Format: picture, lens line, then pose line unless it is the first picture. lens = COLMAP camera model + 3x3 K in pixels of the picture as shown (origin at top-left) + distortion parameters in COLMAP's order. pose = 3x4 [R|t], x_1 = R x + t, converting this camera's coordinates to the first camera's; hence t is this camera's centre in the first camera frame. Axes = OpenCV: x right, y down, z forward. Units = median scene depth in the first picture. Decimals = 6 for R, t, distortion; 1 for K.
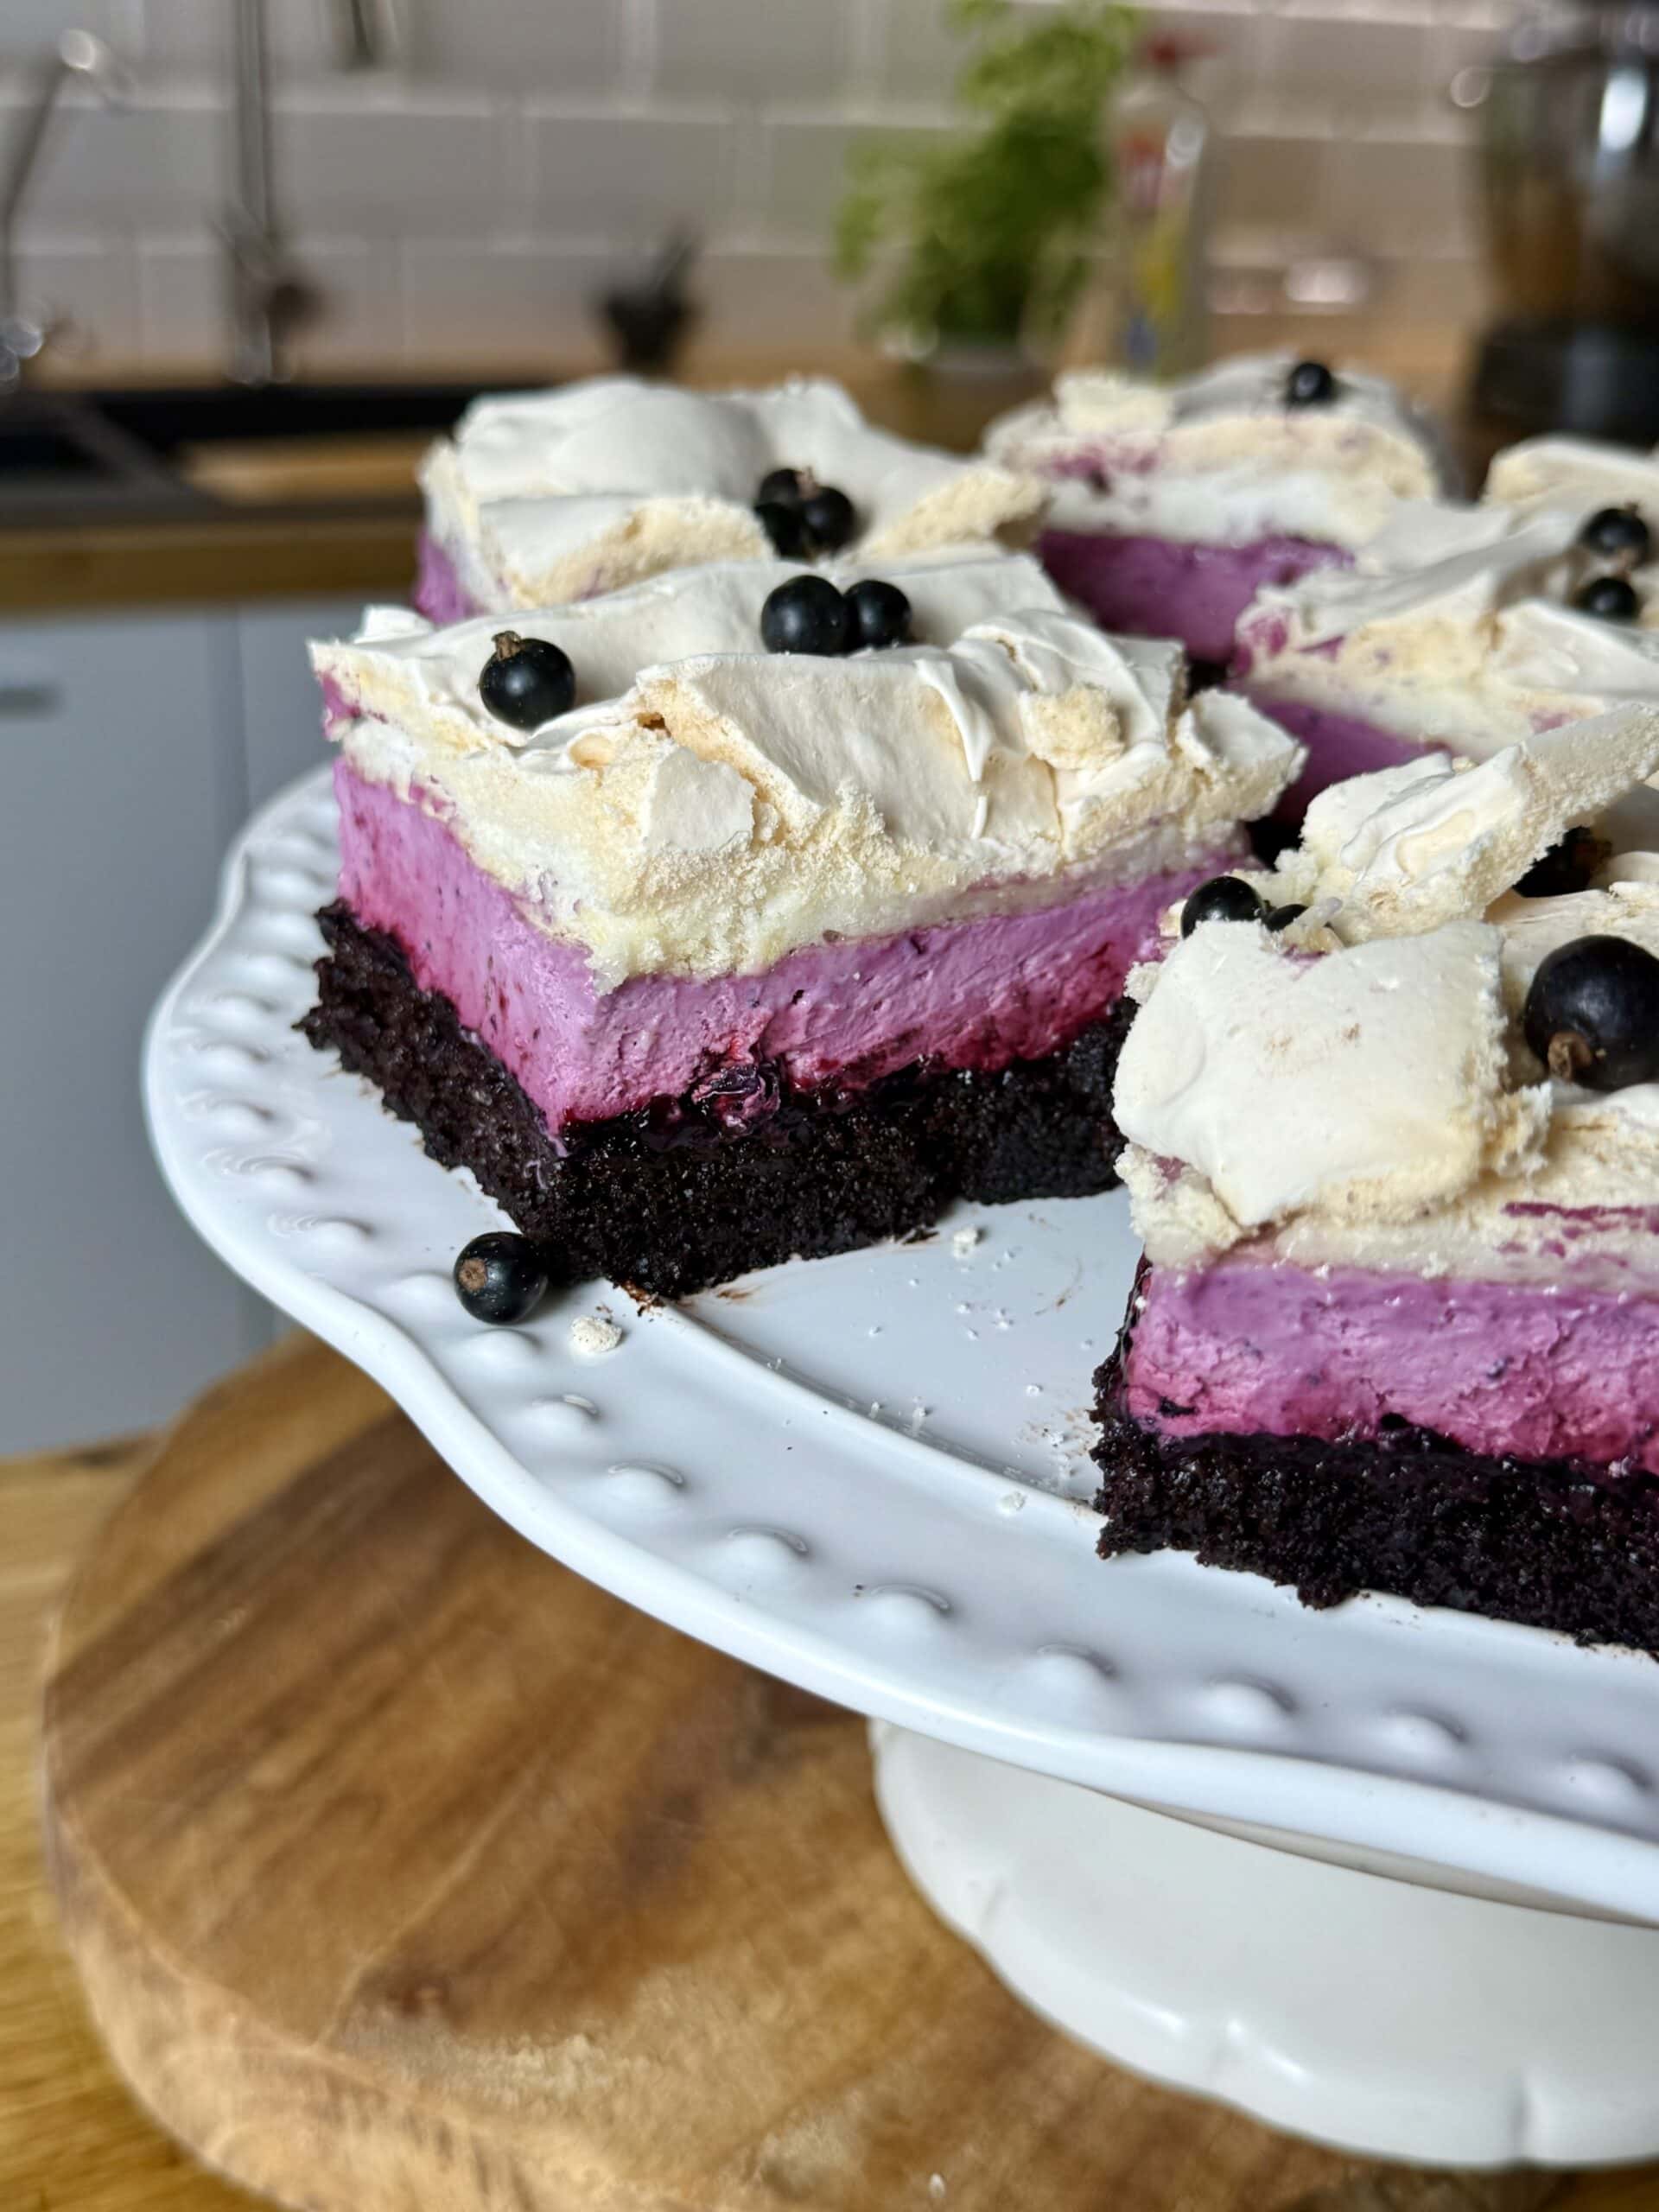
lens RADIAL K [[2476.6, 0, 829.5], [0, 2476.6, 1106.0], [0, 0, 1]] dist [0.266364, -0.799429]
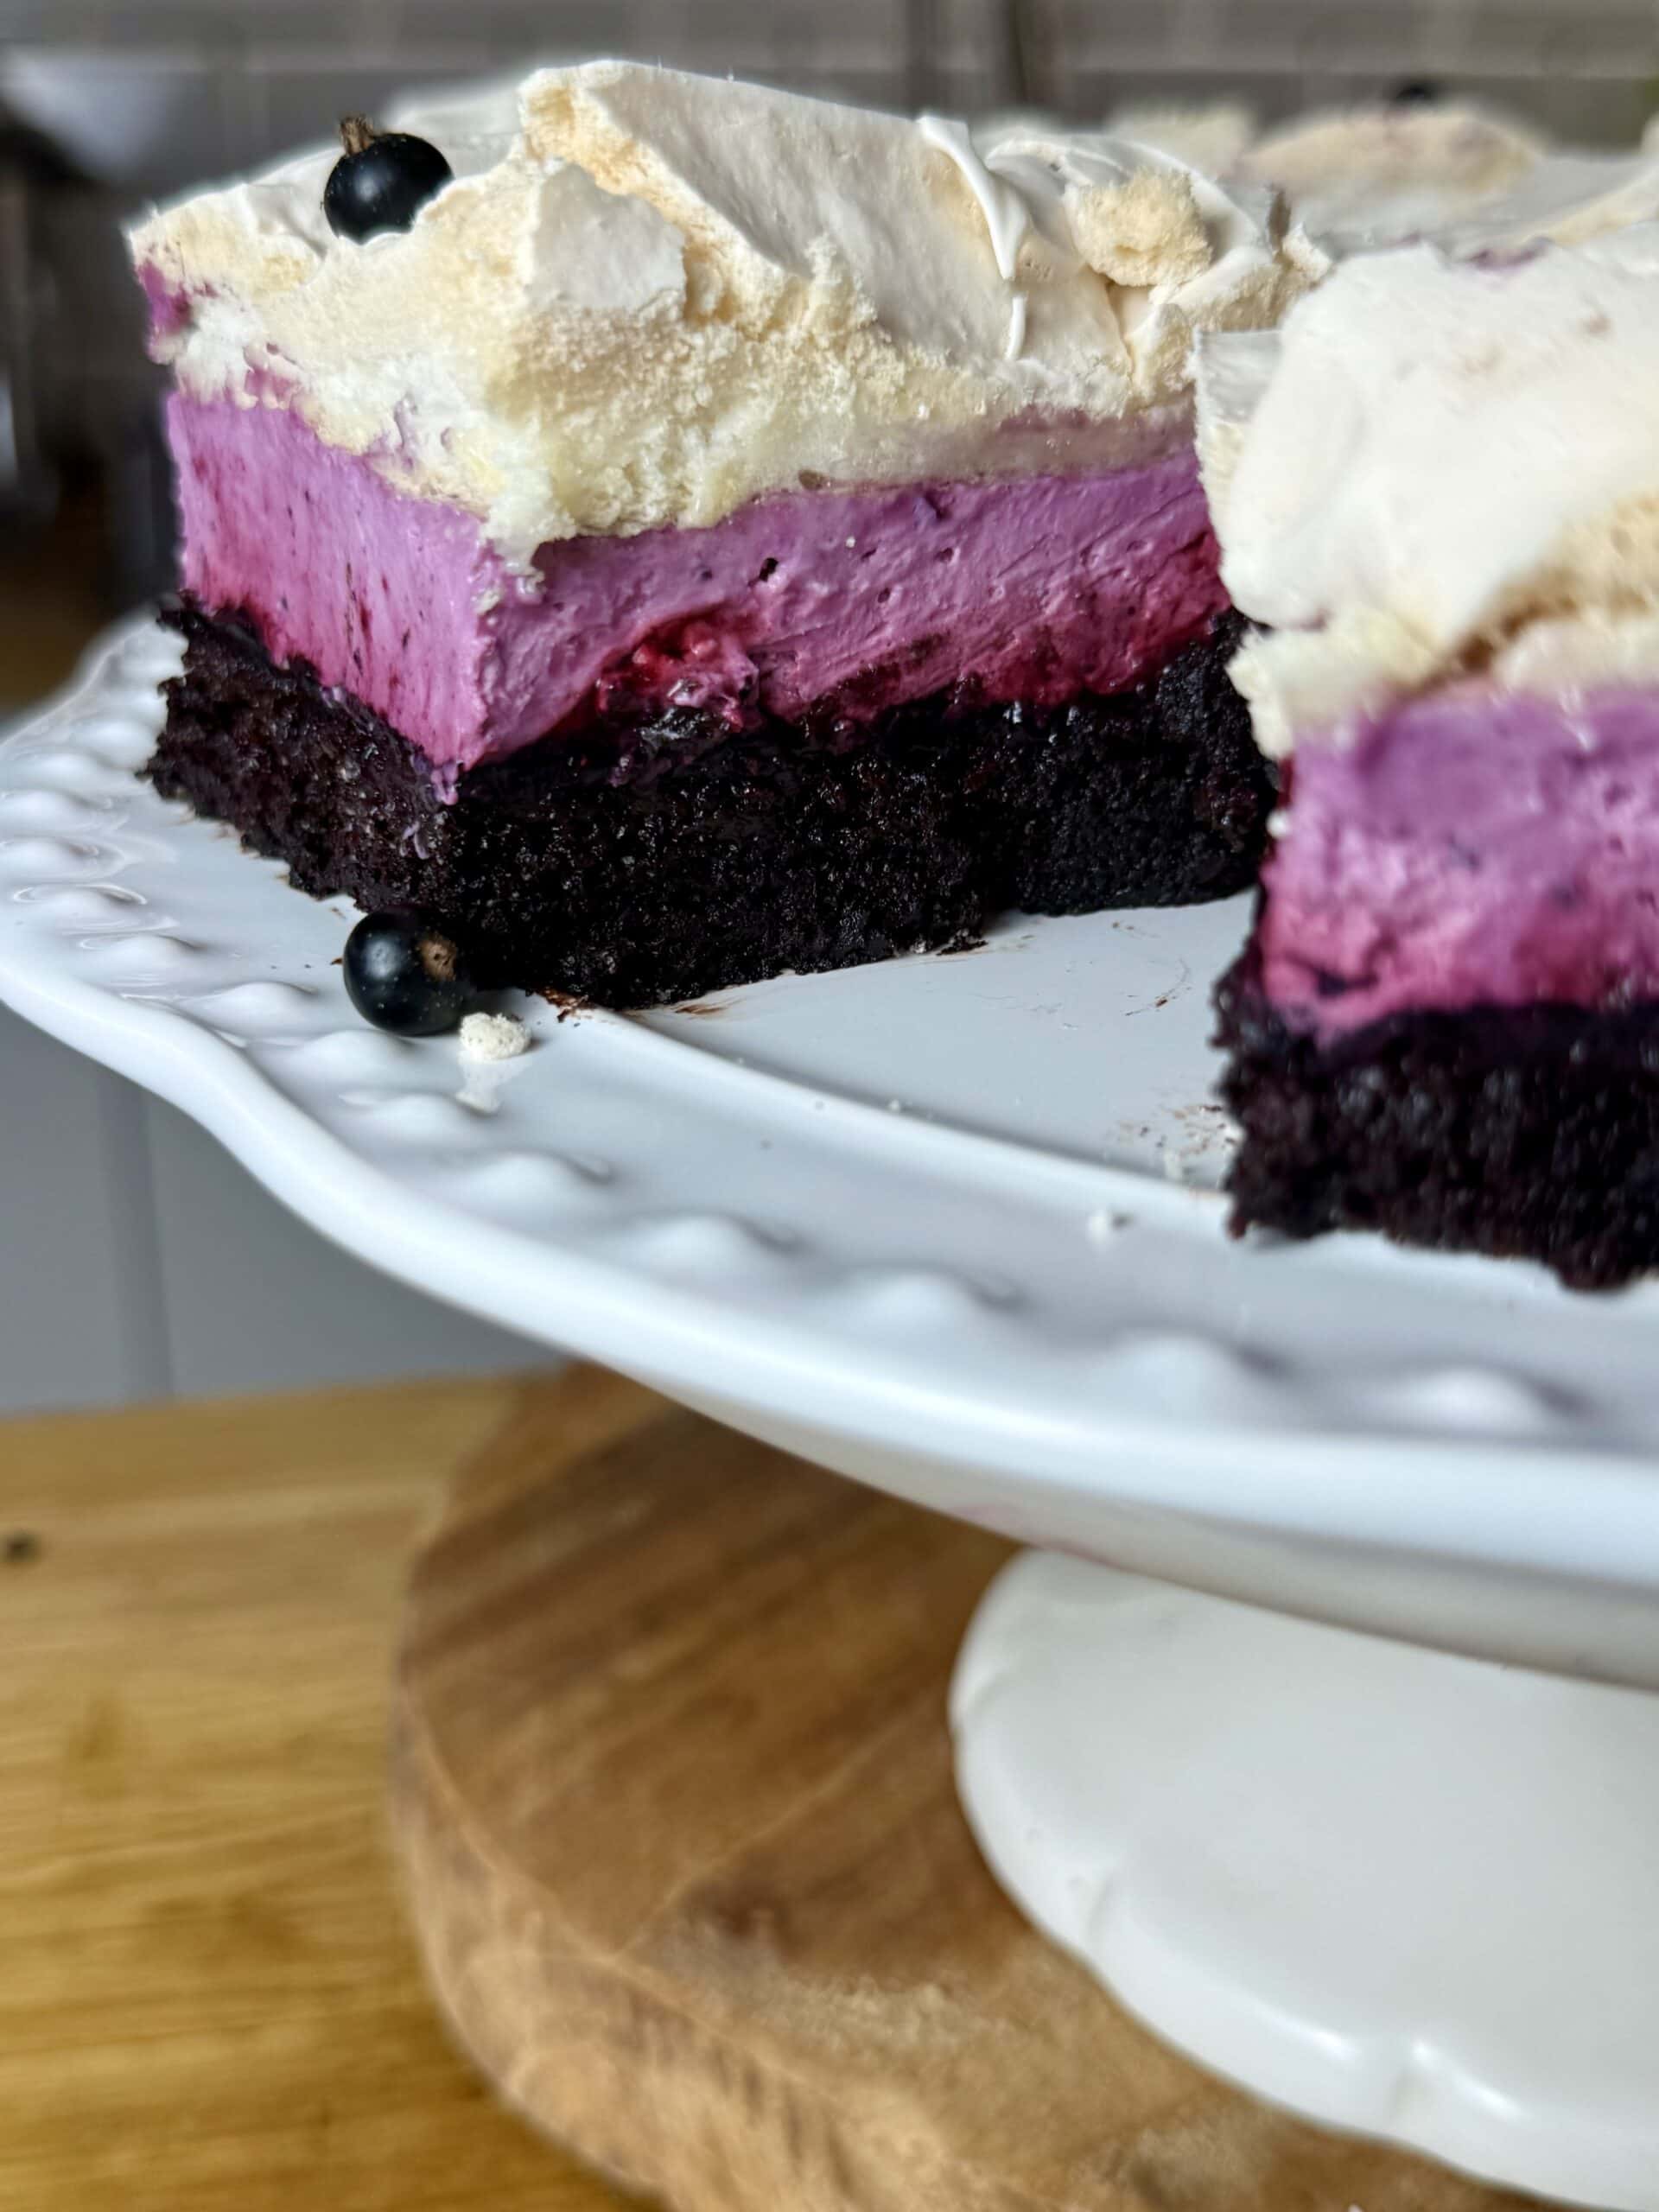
lens RADIAL K [[2476.6, 0, 829.5], [0, 2476.6, 1106.0], [0, 0, 1]] dist [0.266364, -0.799429]
pose [[0.998317, -0.043591, -0.038245, 0.024826], [0.040060, 0.995254, -0.088679, 0.168549], [0.041929, 0.086998, 0.995326, 0.293587]]
